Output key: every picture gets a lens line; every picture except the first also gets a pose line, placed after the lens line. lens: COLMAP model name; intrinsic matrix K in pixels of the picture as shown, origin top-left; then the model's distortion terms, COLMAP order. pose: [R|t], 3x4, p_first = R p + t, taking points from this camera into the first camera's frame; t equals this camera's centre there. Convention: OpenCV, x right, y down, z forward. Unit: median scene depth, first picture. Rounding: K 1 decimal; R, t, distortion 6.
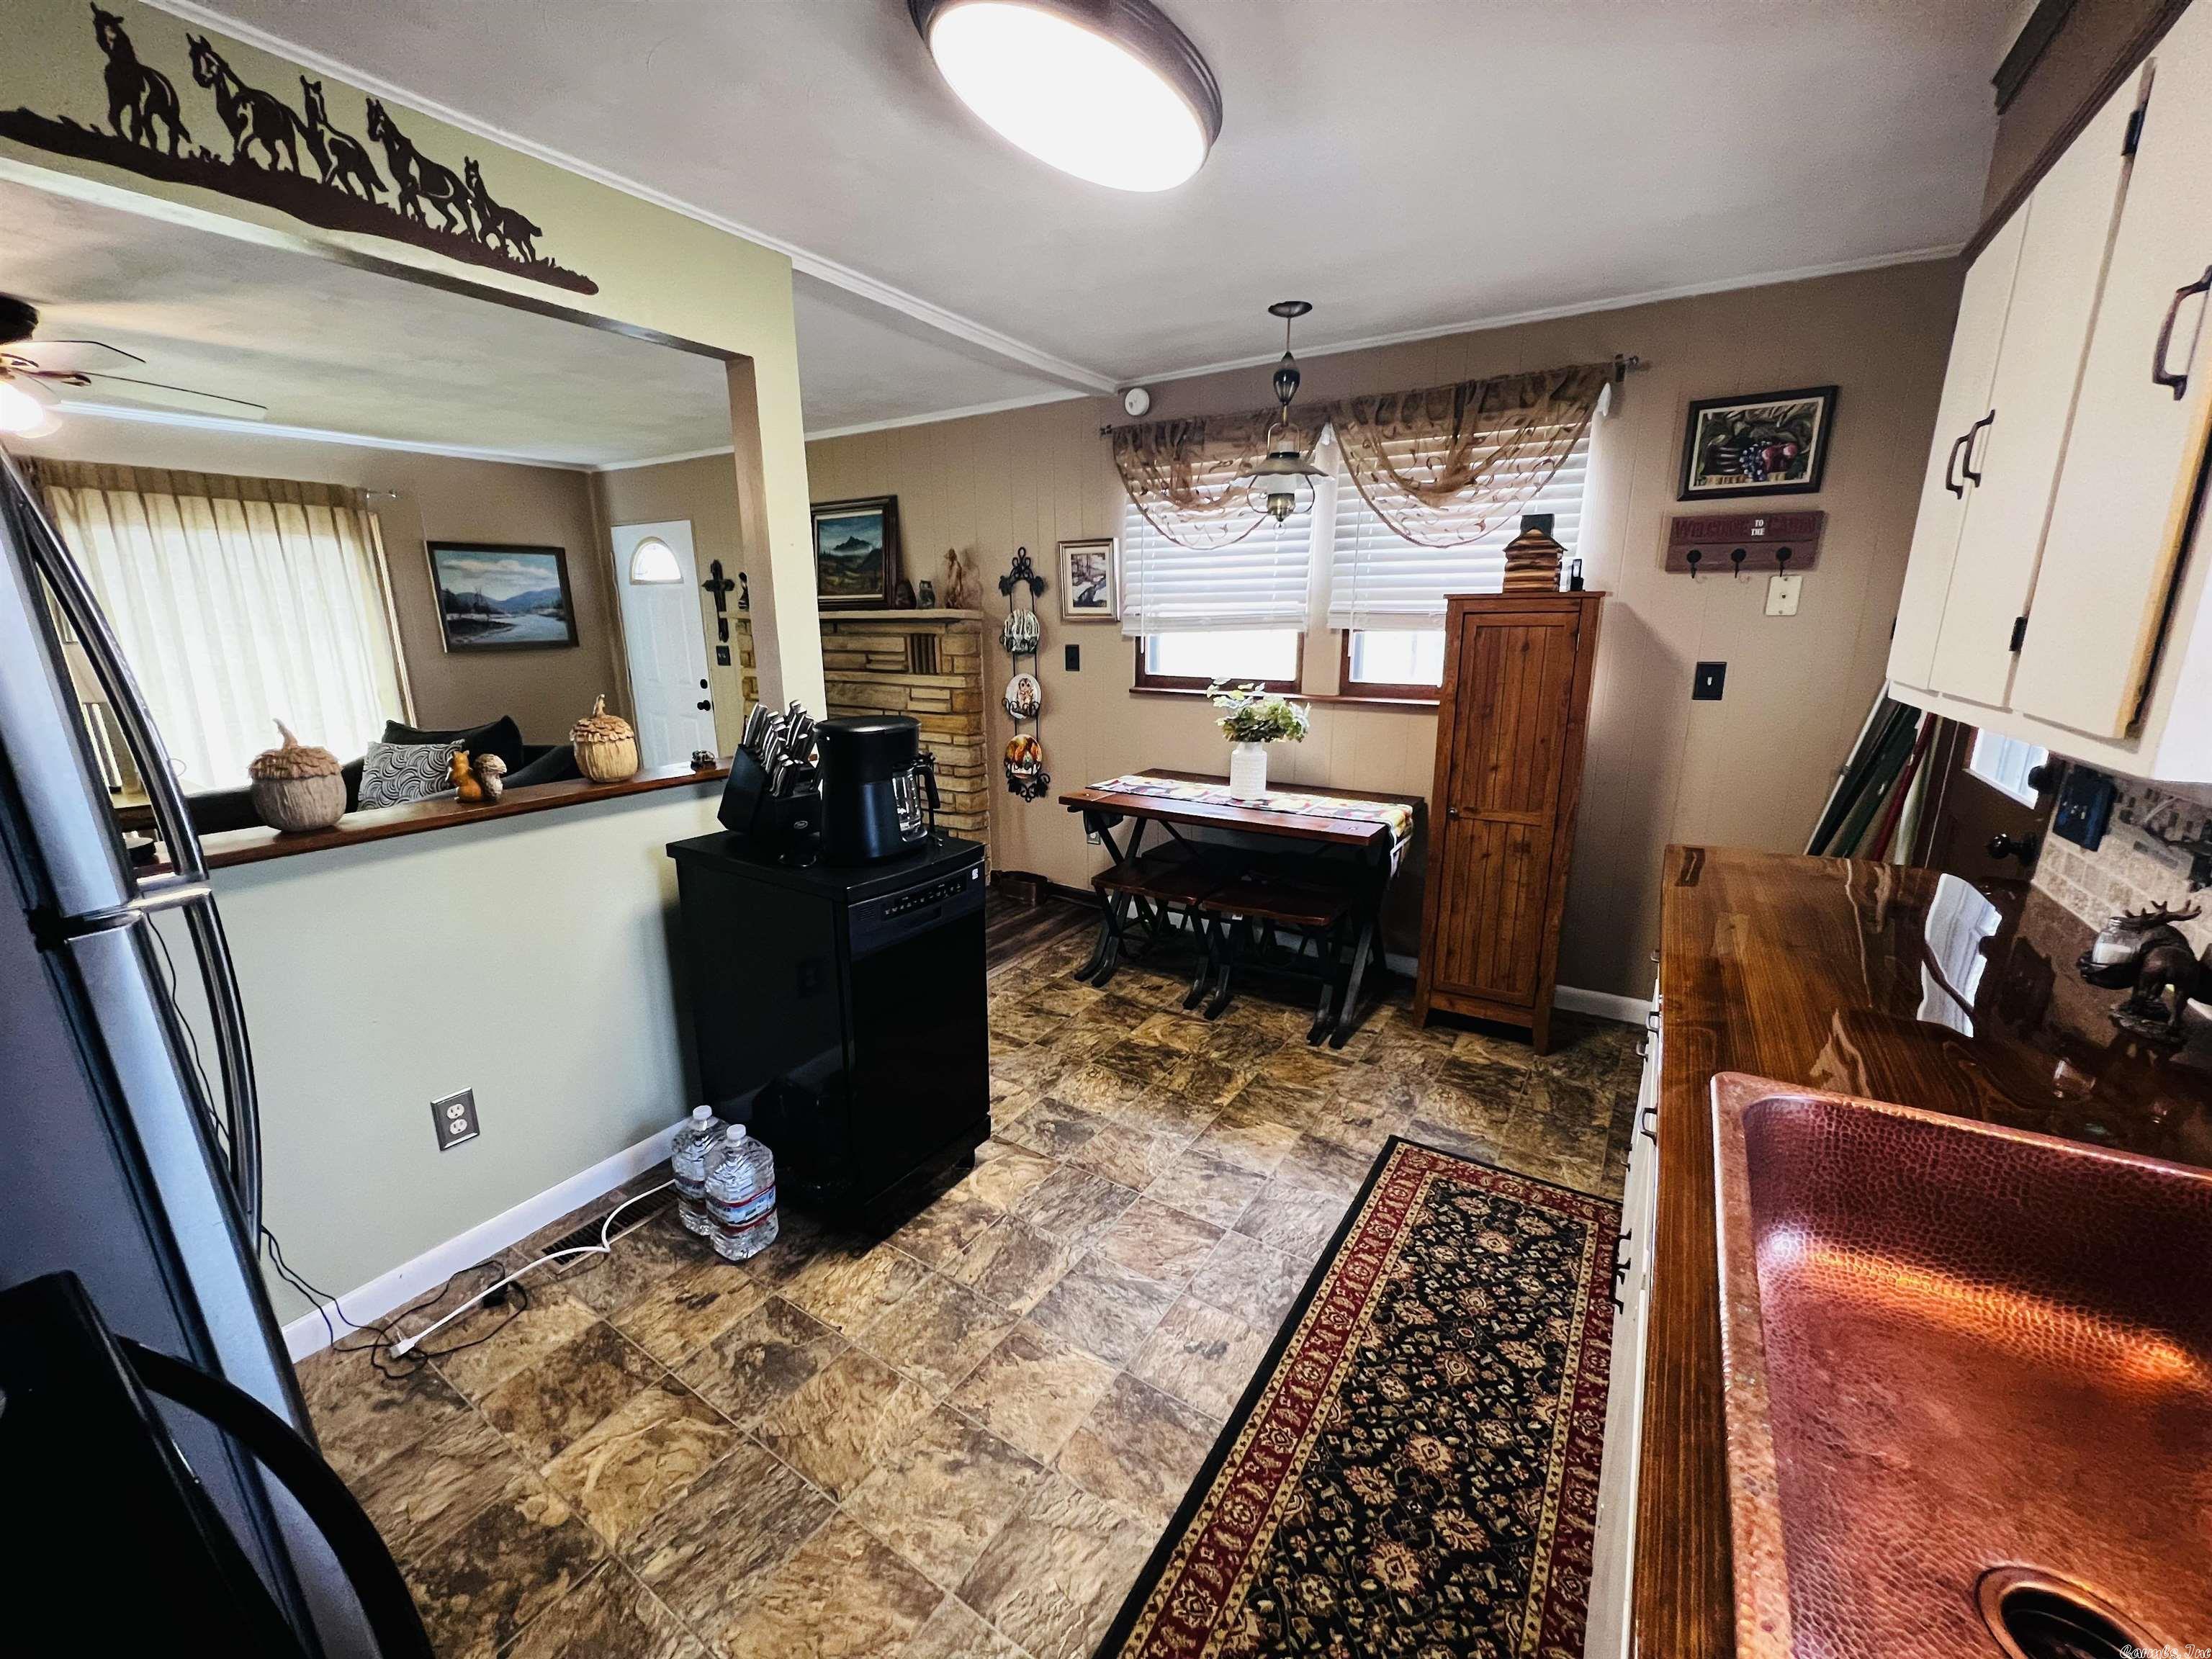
lens RADIAL K [[881.7, 0, 1106.7], [0, 881.7, 841.6], [0, 0, 1]] dist [-0.002174, 0.000017]
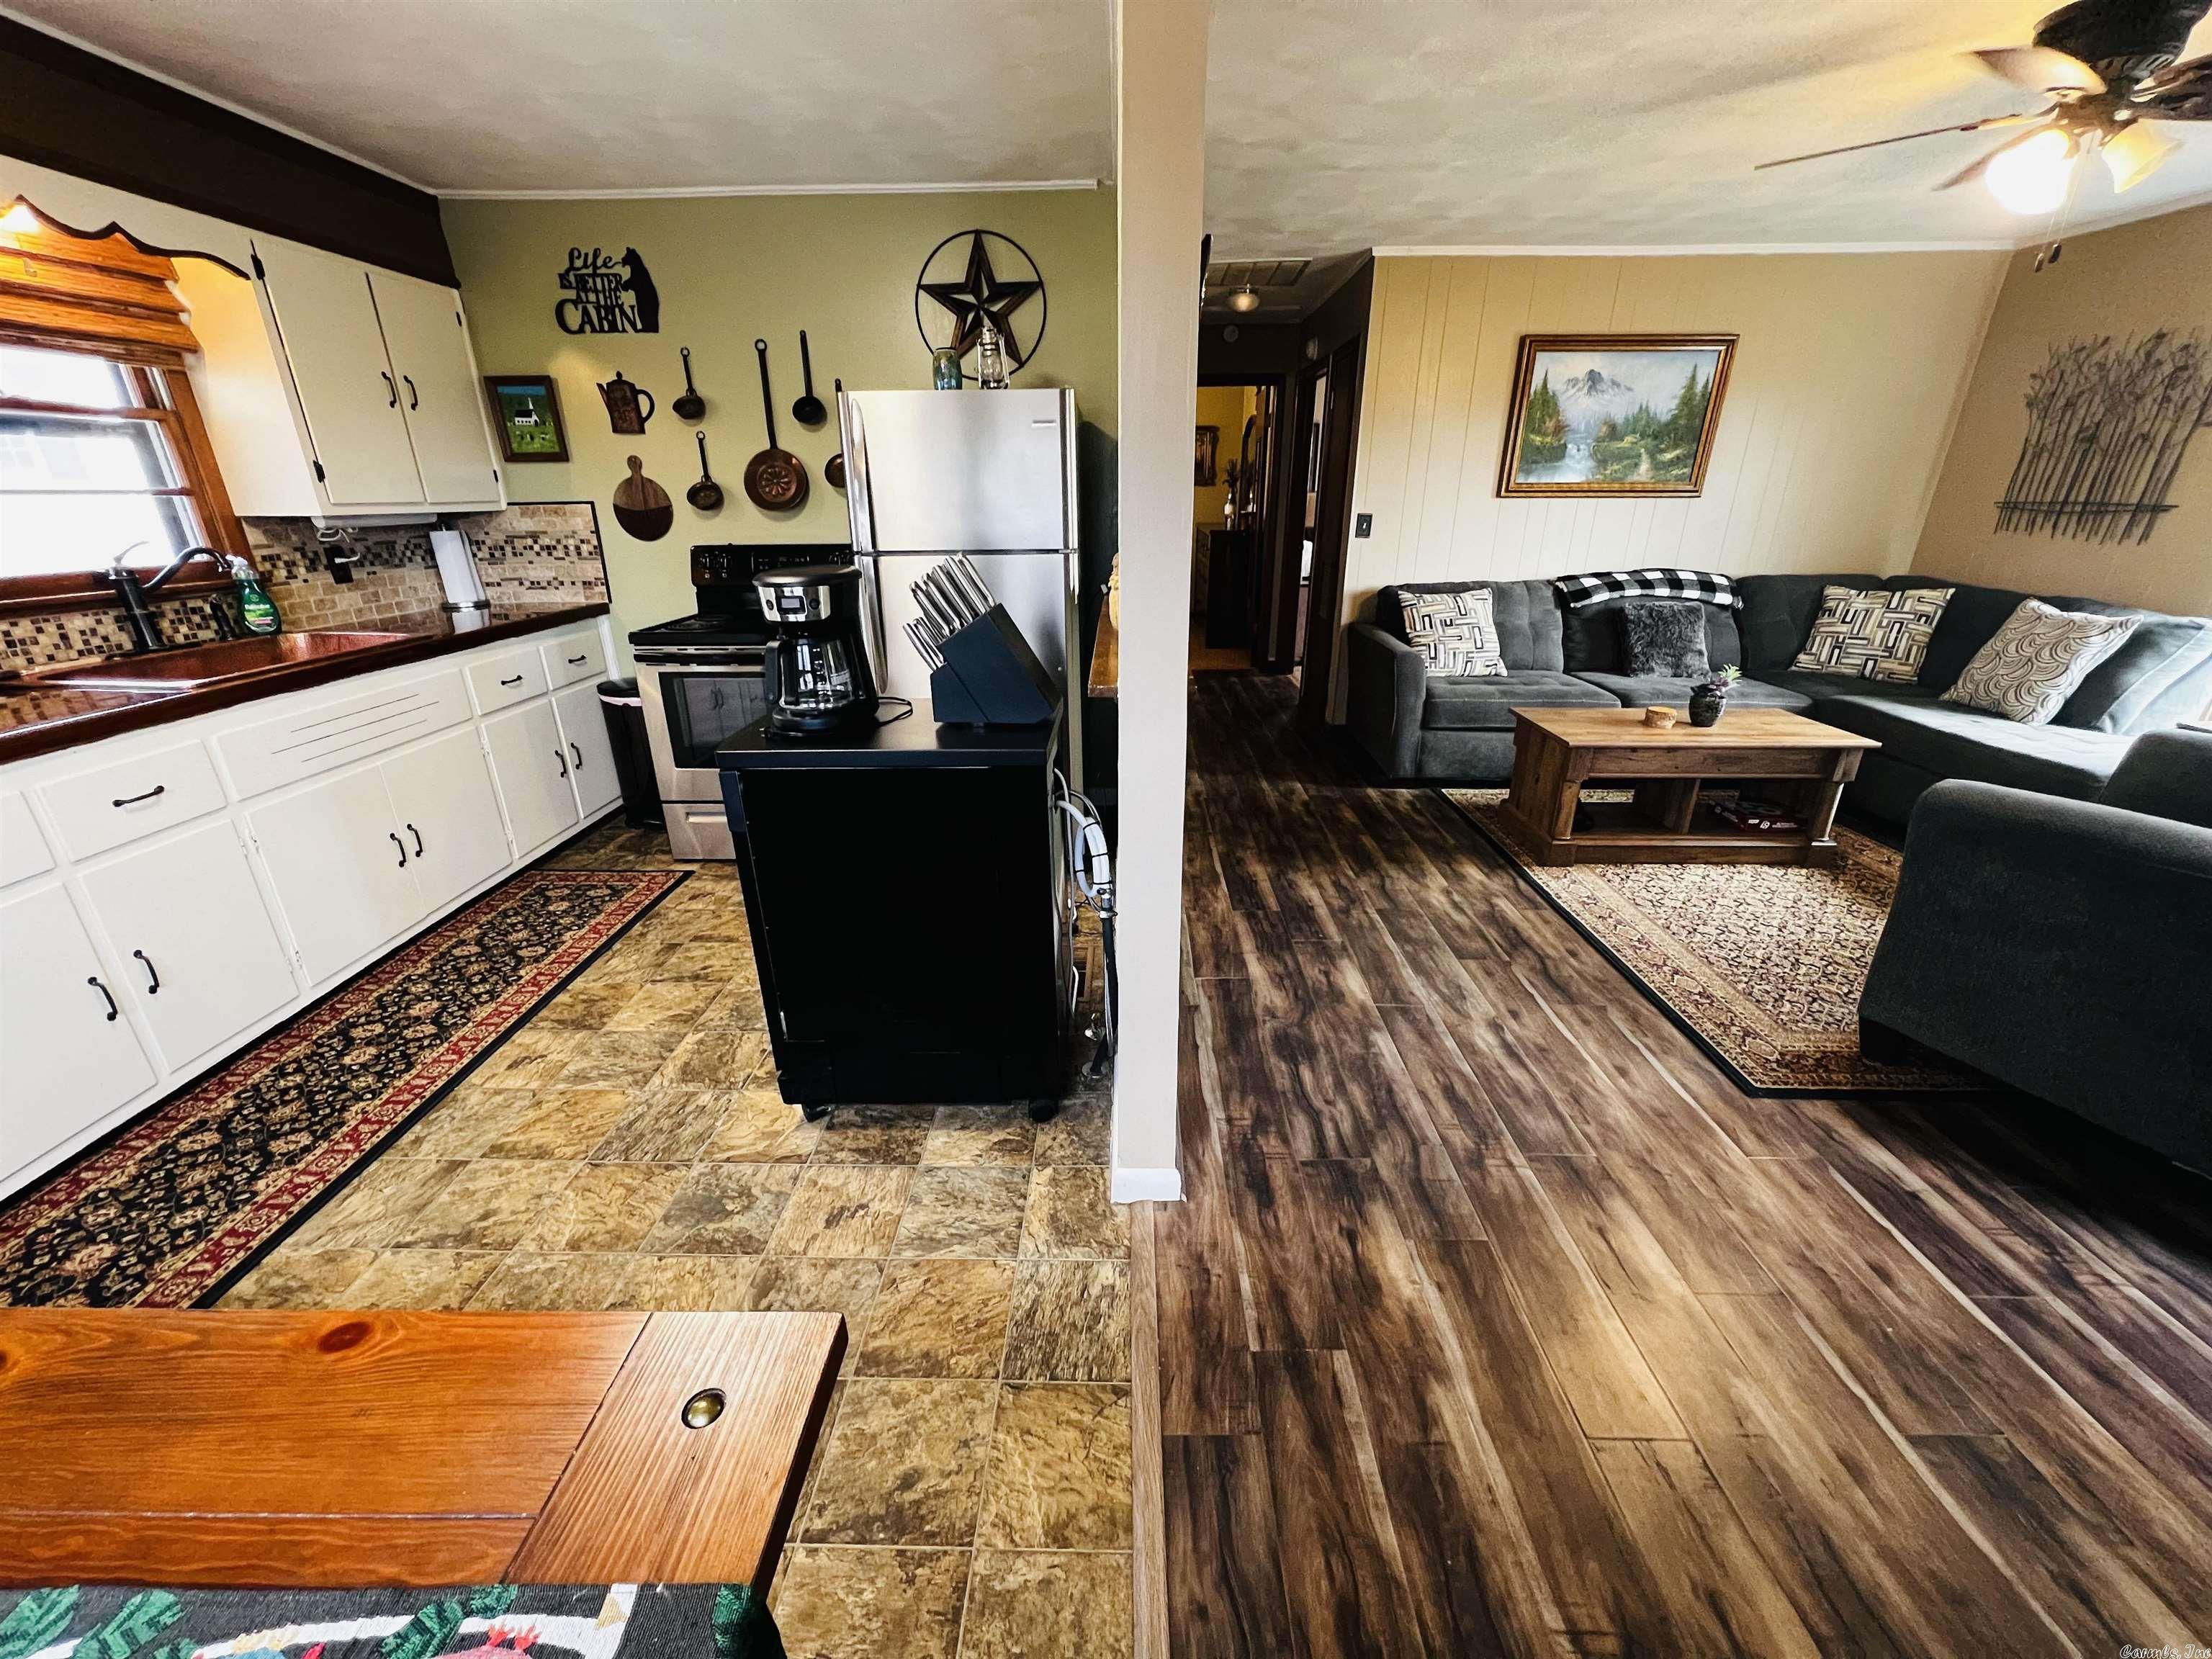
lens RADIAL K [[881.7, 0, 1107.6], [0, 881.7, 836.5], [0, 0, 1]] dist [-0.002174, 0.000017]
pose [[-0.855289, 0.198089, -0.478791, -0.023825], [-0.121676, 0.821417, 0.557198, -0.199365], [0.503662, 0.534823, -0.678446, 0.841914]]
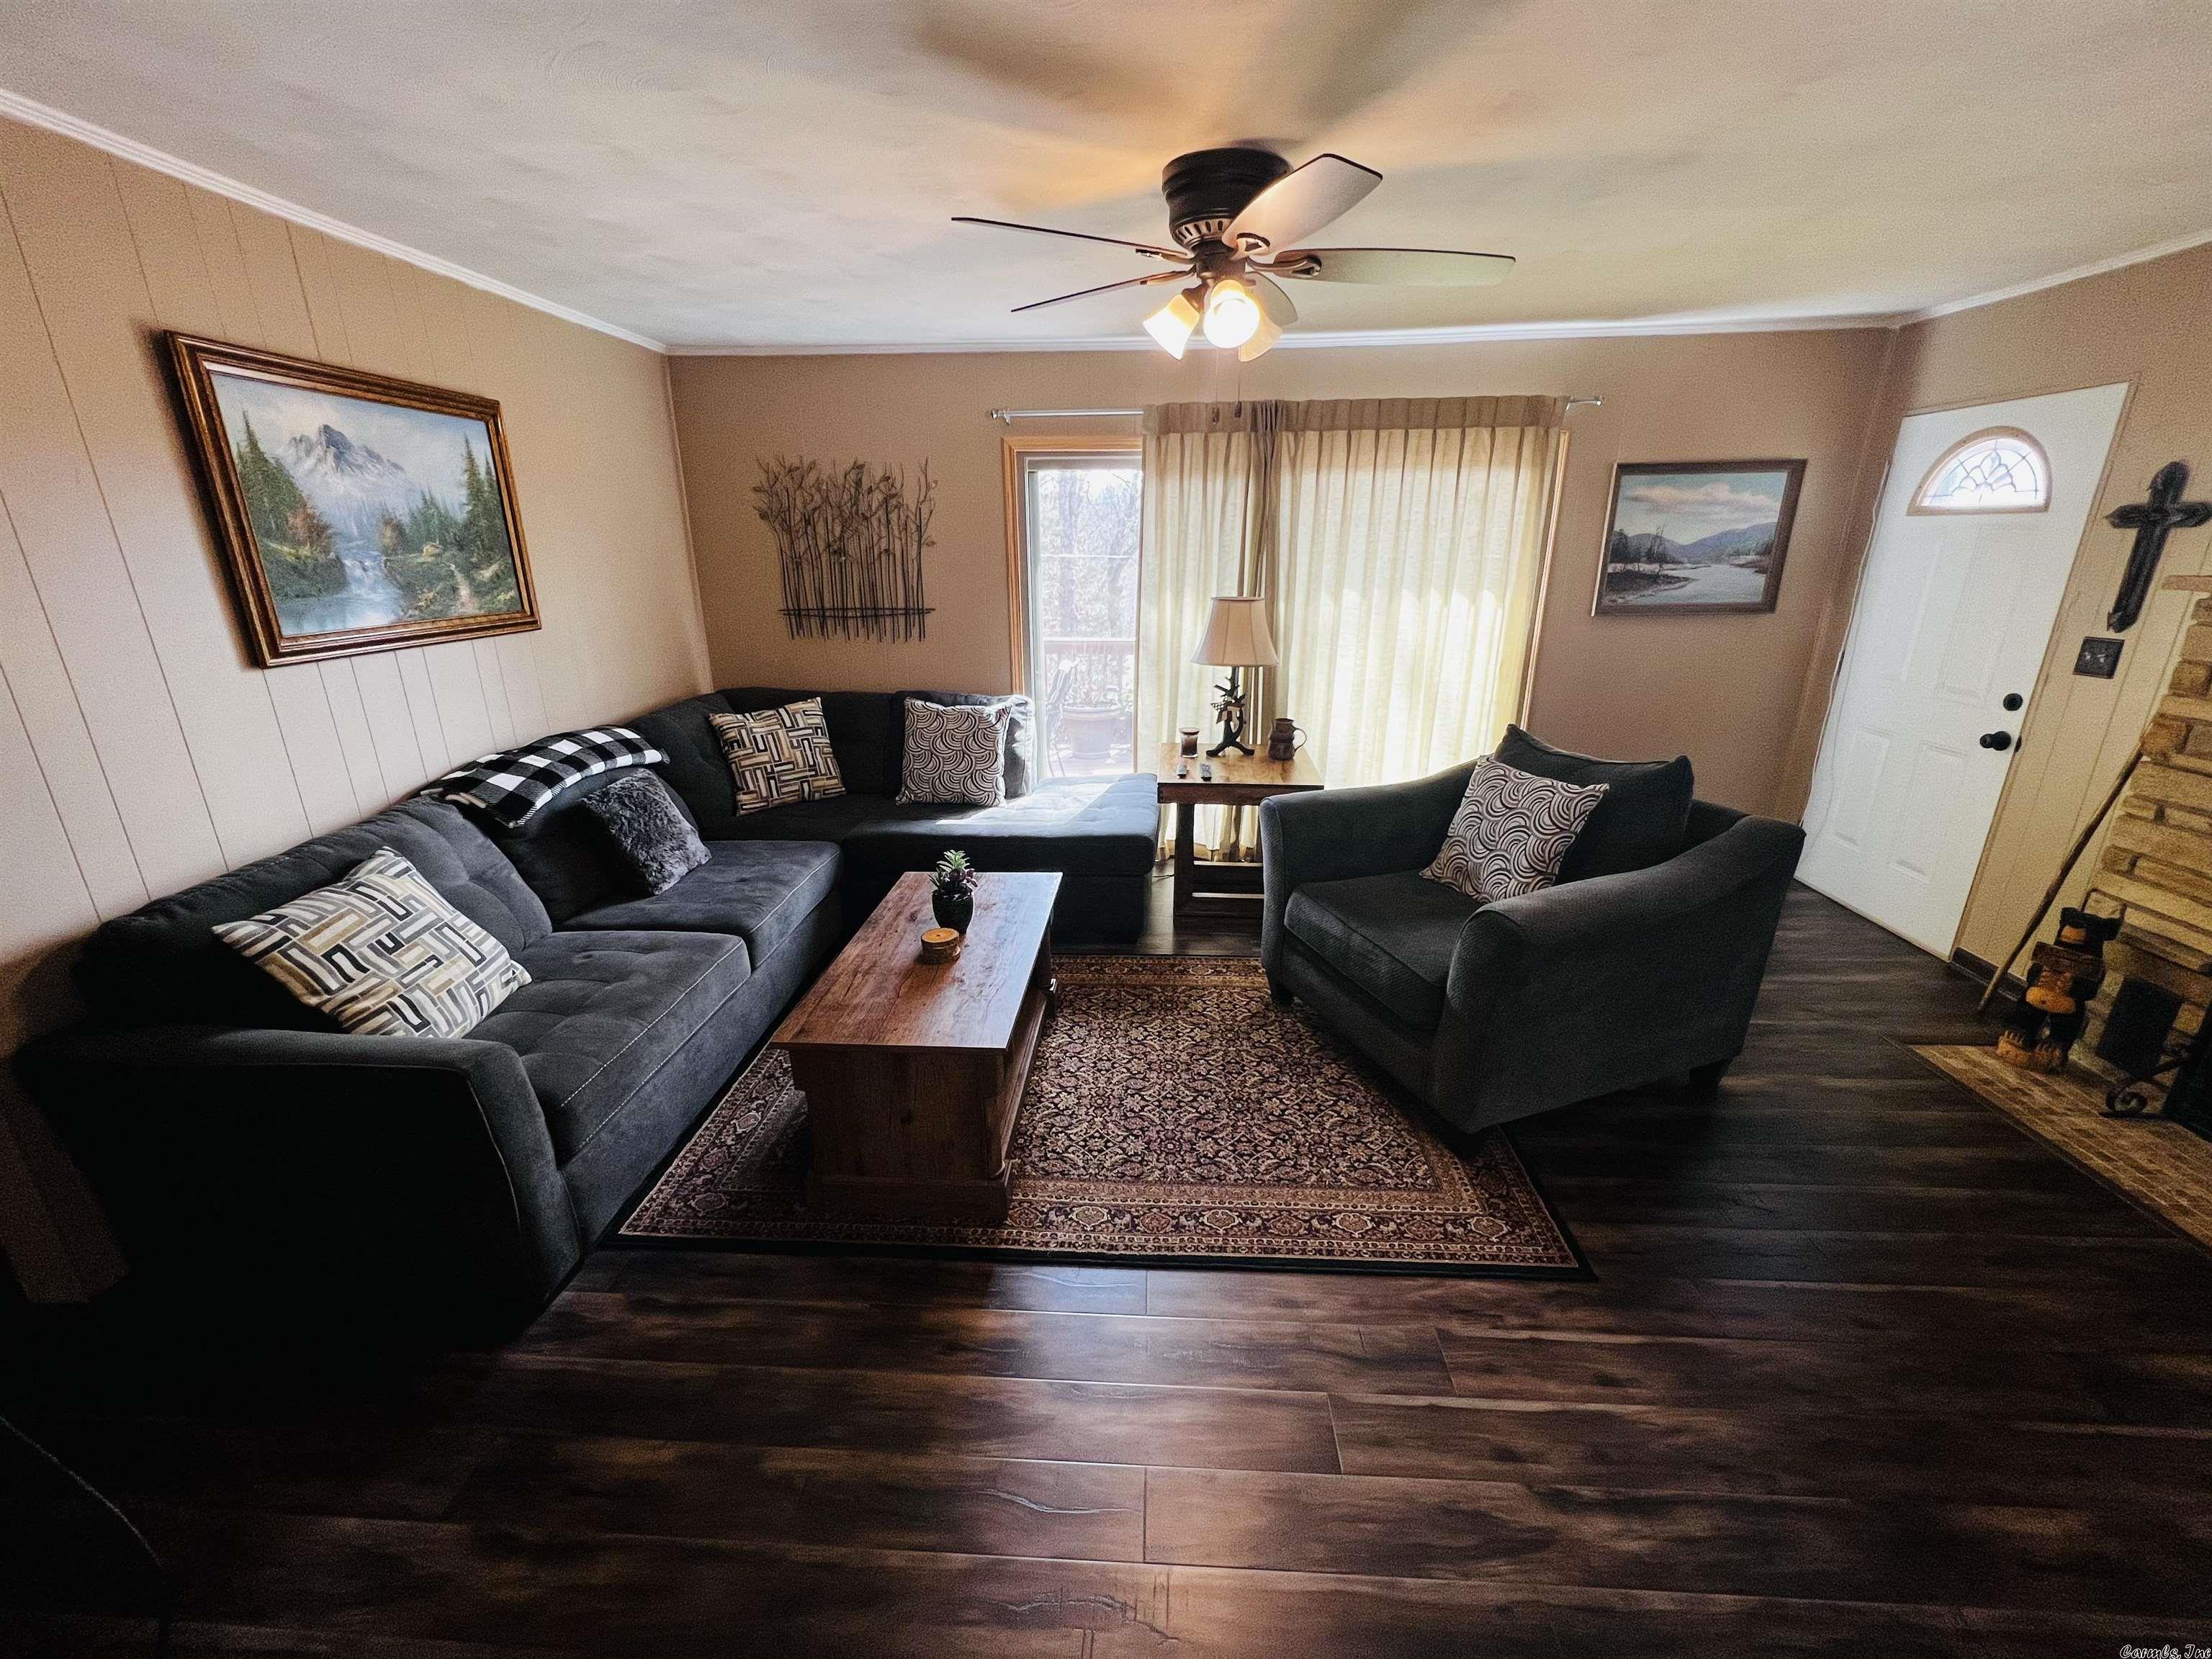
lens RADIAL K [[881.7, 0, 1106.5], [0, 881.7, 838.2], [0, 0, 1]] dist [-0.002174, 0.000017]
pose [[0.481911, 0.279883, -0.830318, -0.324140], [-0.210794, 0.956815, 0.200179, -0.114854], [0.850487, 0.078558, 0.520097, 0.323414]]
